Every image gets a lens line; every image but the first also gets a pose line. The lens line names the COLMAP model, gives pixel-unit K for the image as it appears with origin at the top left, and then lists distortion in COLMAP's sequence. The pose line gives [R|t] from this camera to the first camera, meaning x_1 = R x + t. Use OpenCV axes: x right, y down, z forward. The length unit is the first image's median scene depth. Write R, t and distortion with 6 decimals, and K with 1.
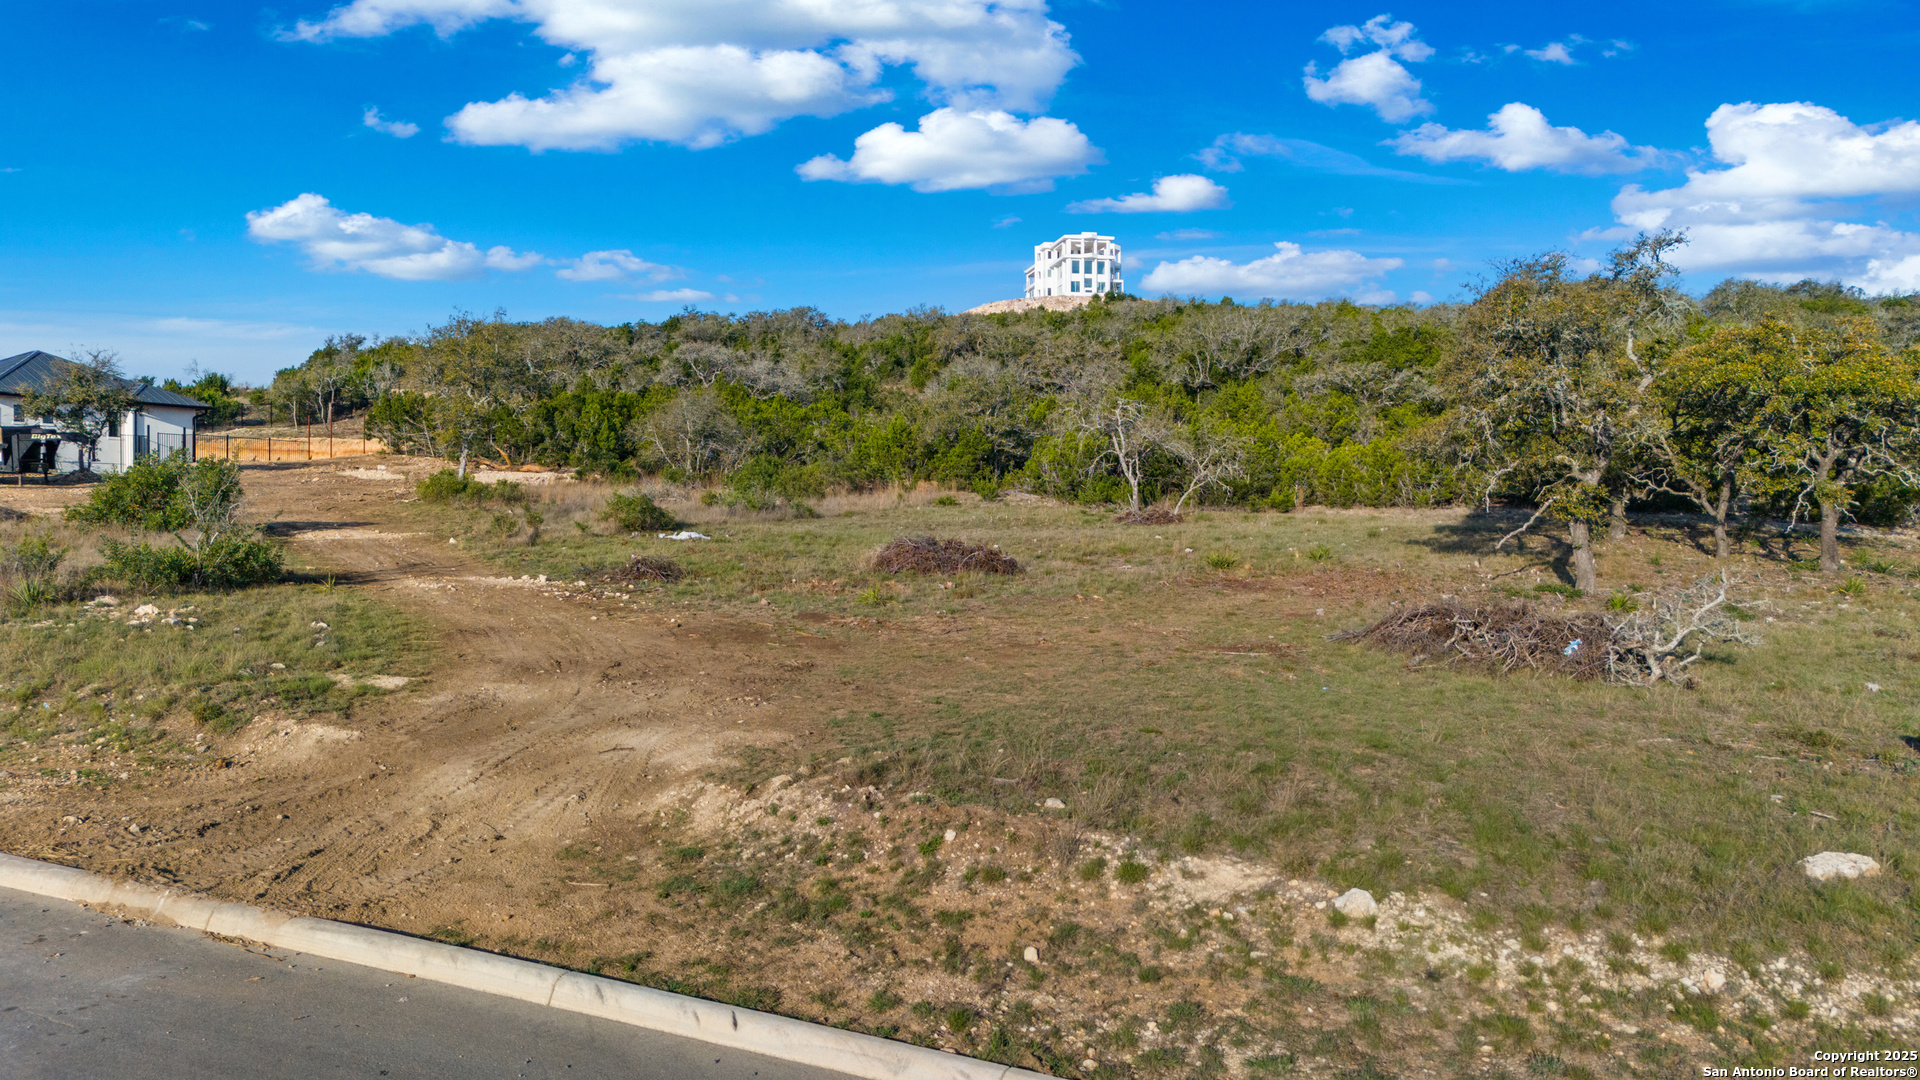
lens RADIAL K [[1403.8, 0, 970.6], [0, 1403.8, 538.6], [0, 0, 1]] dist [0.071132, -0.068745]
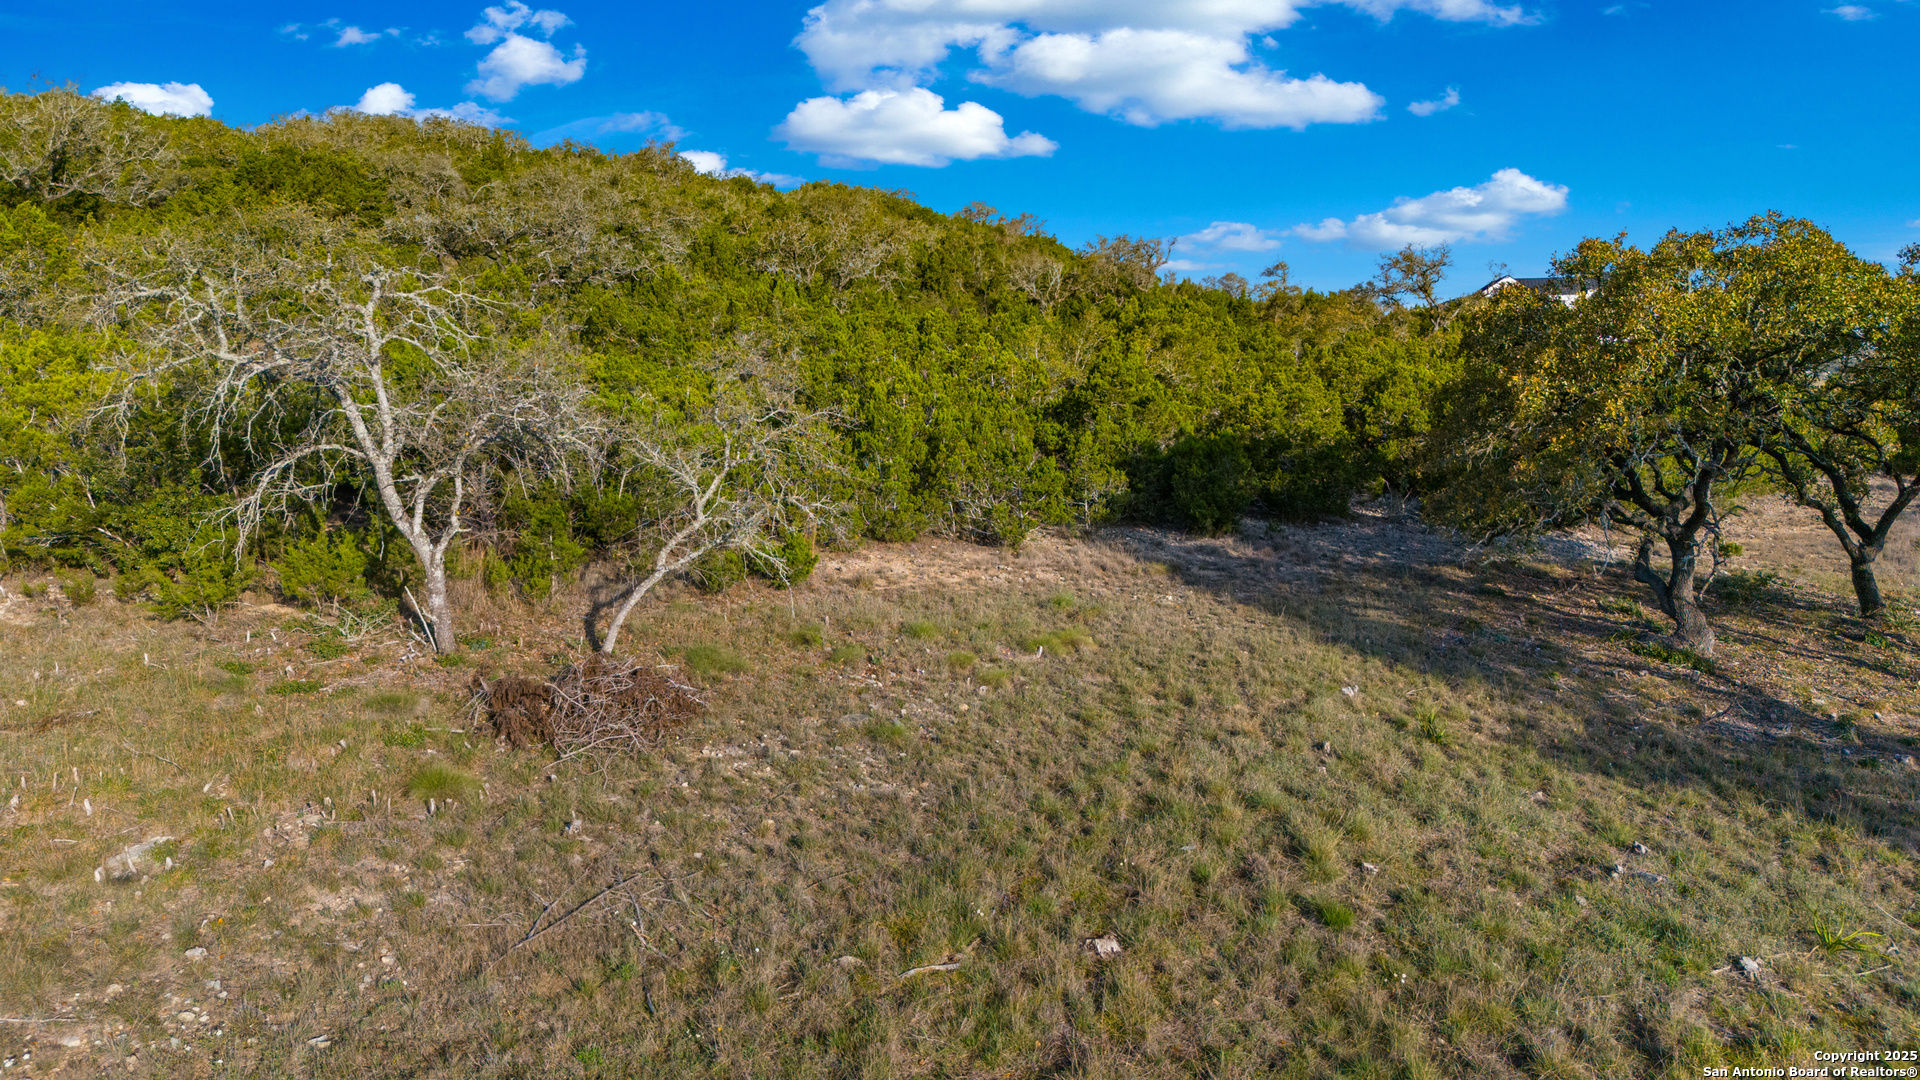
lens RADIAL K [[1403.8, 0, 968.9], [0, 1403.8, 542.2], [0, 0, 1]] dist [0.071132, -0.068745]
pose [[0.654071, -0.096034, 0.750313, -0.020868], [0.017625, 0.993574, 0.111805, -0.042322], [-0.756228, -0.059904, 0.651560, 0.410114]]
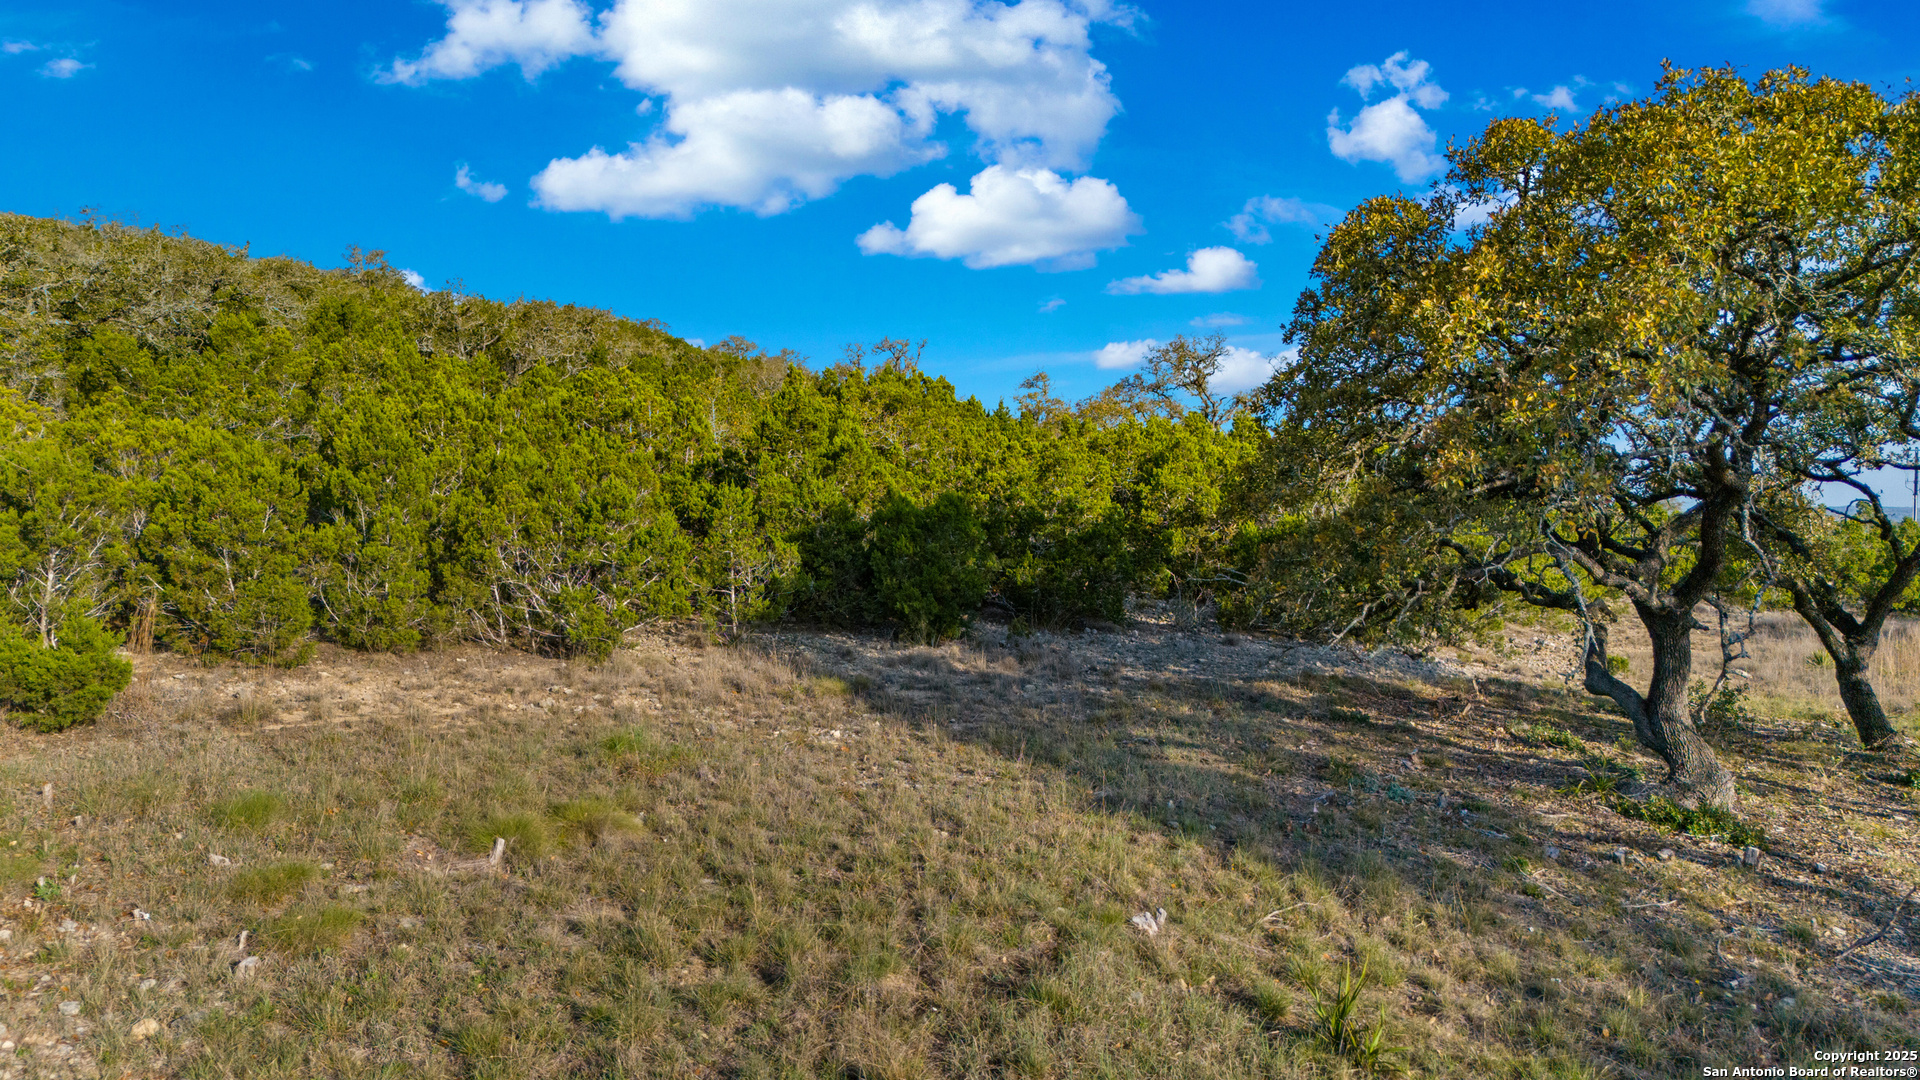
lens RADIAL K [[1403.8, 0, 961.4], [0, 1403.8, 529.1], [0, 0, 1]] dist [0.071132, -0.068745]
pose [[0.531945, -0.003748, 0.846770, 0.068838], [0.012536, 0.999915, -0.003449, -0.025170], [-0.846686, 0.012450, 0.531947, 0.454770]]
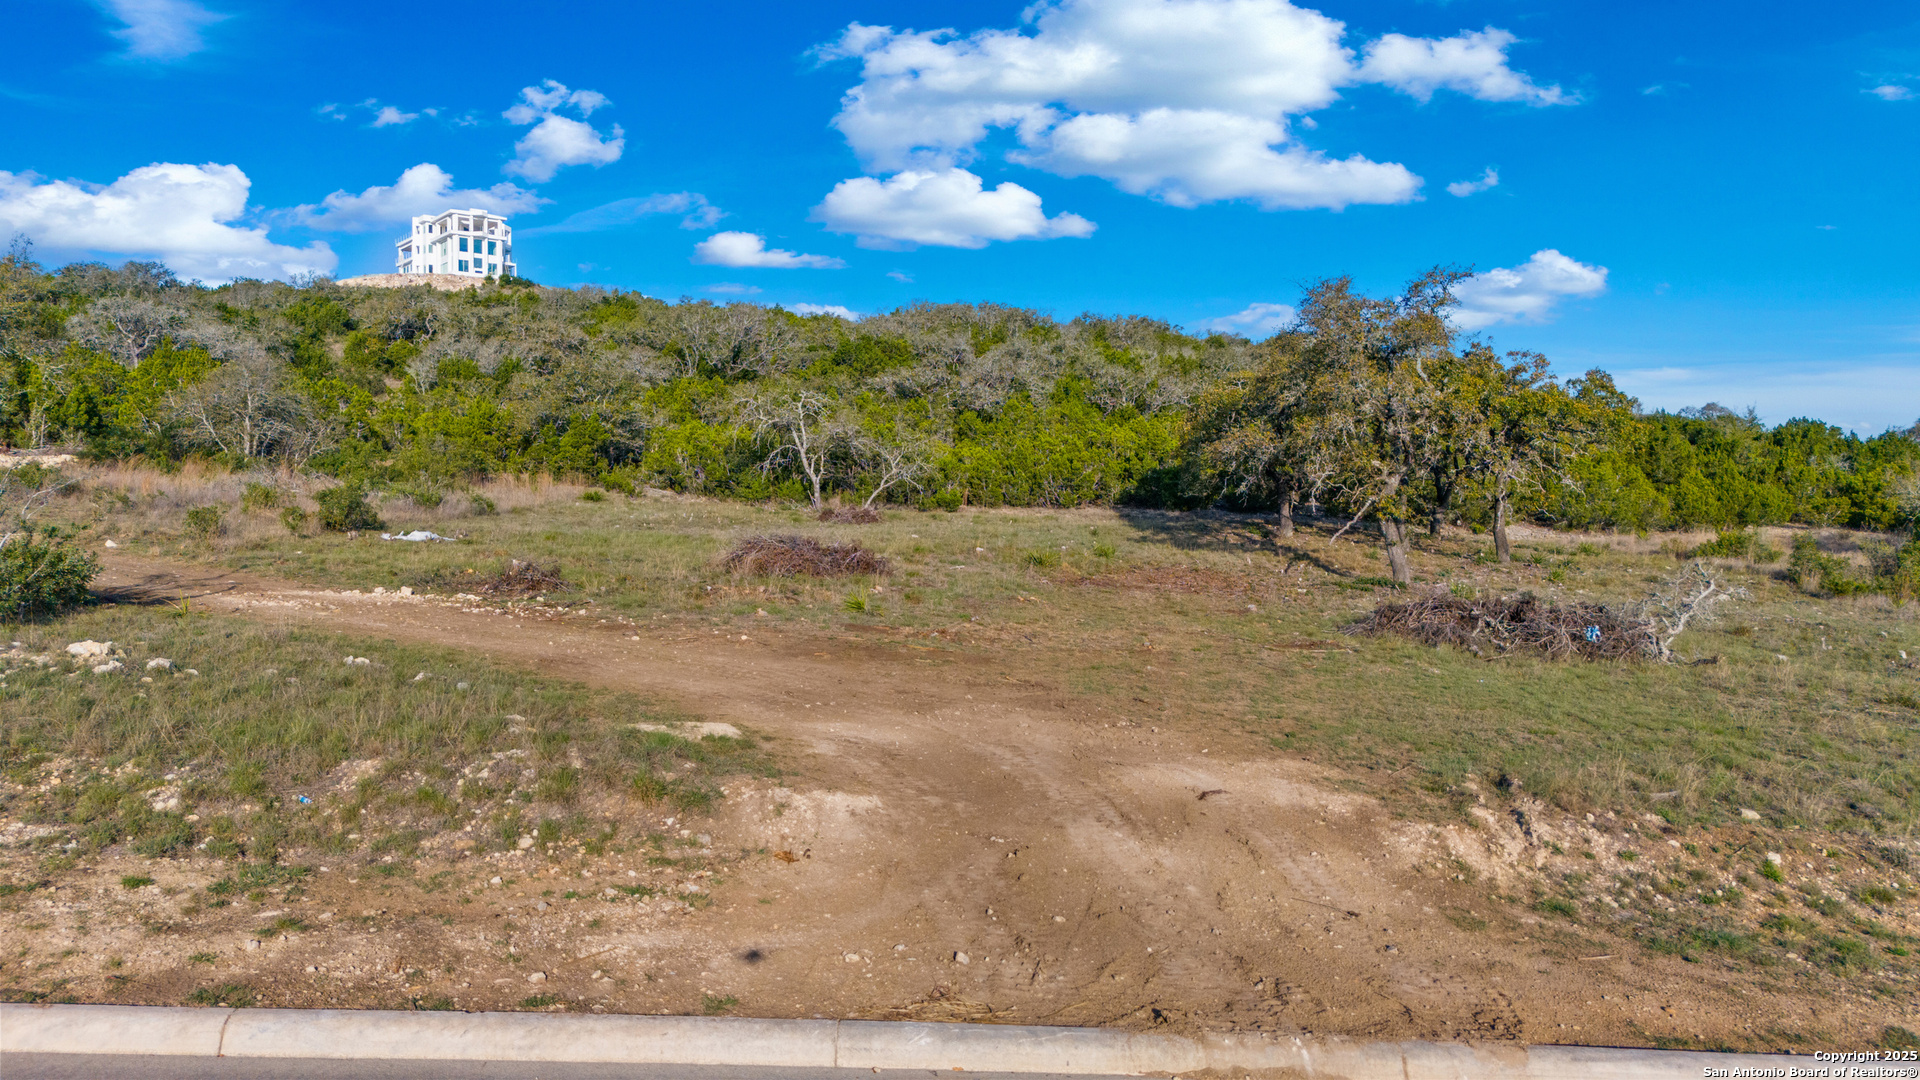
lens RADIAL K [[1403.8, 0, 970.6], [0, 1403.8, 535.8], [0, 0, 1]] dist [0.071132, -0.068745]
pose [[0.895425, -0.003836, 0.445195, -0.124217], [0.004399, 0.999990, -0.000231, -0.000395], [-0.445190, 0.002165, 0.895433, 0.053817]]
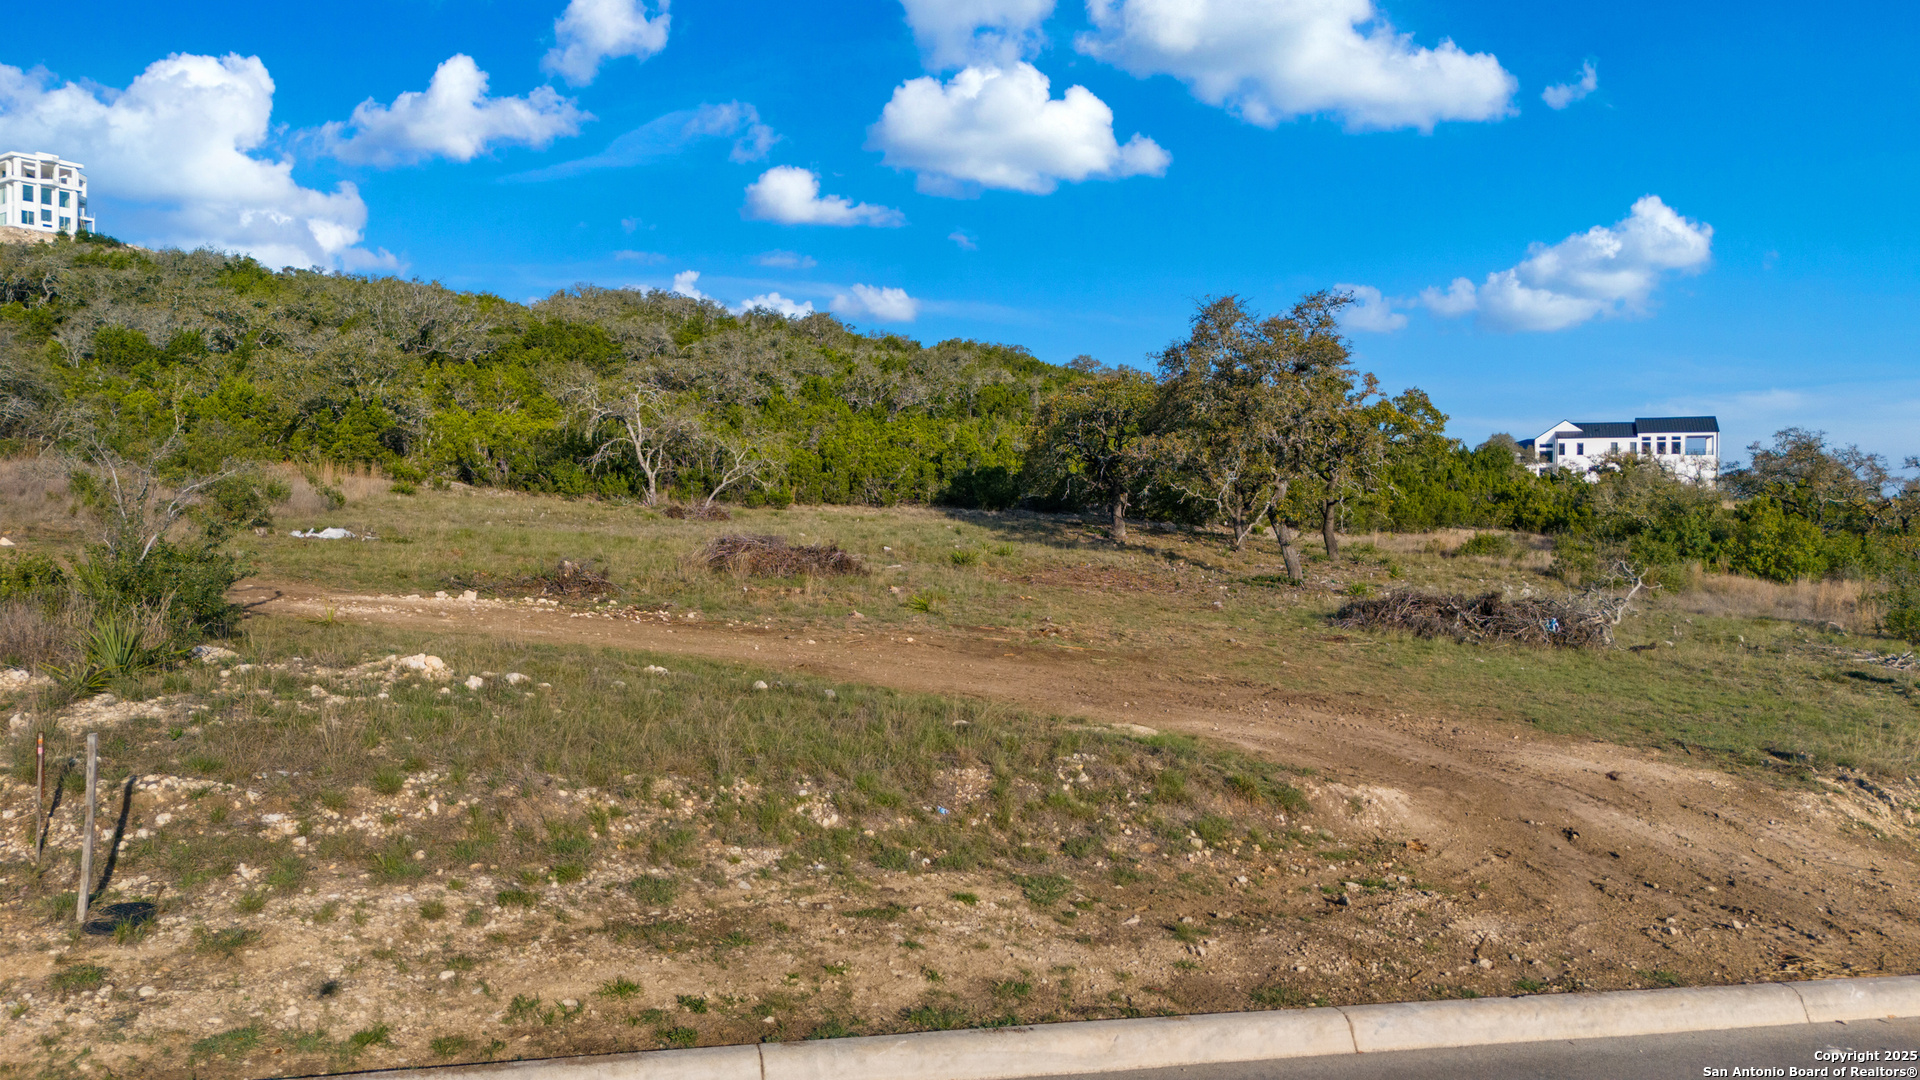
lens RADIAL K [[1403.8, 0, 964.0], [0, 1403.8, 540.0], [0, 0, 1]] dist [0.071132, -0.068745]
pose [[0.748429, -0.004005, 0.663203, -0.197685], [-0.000518, 0.999978, 0.006624, -0.001782], [-0.663215, -0.005301, 0.748410, 0.097633]]
